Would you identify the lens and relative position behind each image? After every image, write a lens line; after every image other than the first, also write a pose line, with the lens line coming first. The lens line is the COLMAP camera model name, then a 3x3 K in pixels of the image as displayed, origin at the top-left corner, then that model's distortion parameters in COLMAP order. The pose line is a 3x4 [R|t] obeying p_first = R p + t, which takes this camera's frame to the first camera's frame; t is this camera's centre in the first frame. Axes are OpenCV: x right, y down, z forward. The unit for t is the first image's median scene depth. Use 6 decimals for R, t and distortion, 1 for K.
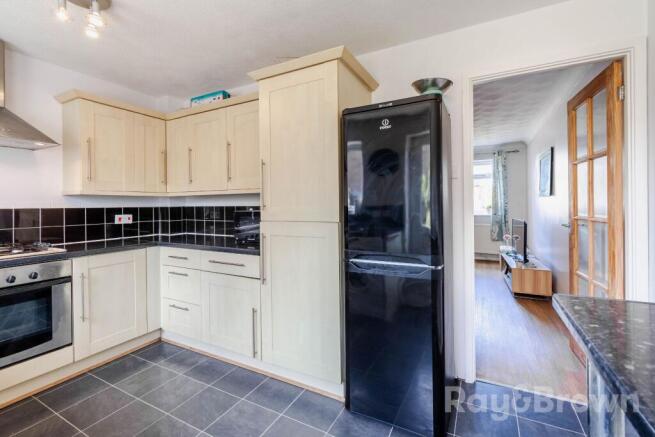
lens RADIAL K [[291.3, 0, 327.5], [0, 291.3, 218.5], [0, 0, 1]] dist [0.001625, 0.000266]
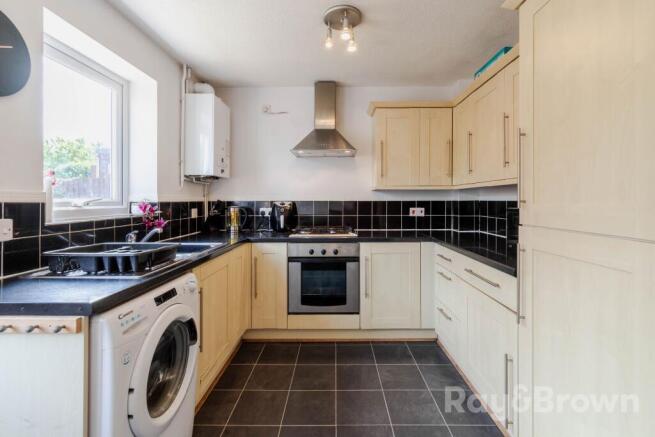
lens RADIAL K [[298.5, 0, 331.1], [0, 298.5, 205.5], [0, 0, 1]] dist [0.001455, -0.000141]
pose [[0.459831, 0.024579, -0.887666, 0.145115], [-0.045272, 0.998966, 0.004209, -0.014674], [0.886851, 0.038251, 0.460469, 0.287418]]
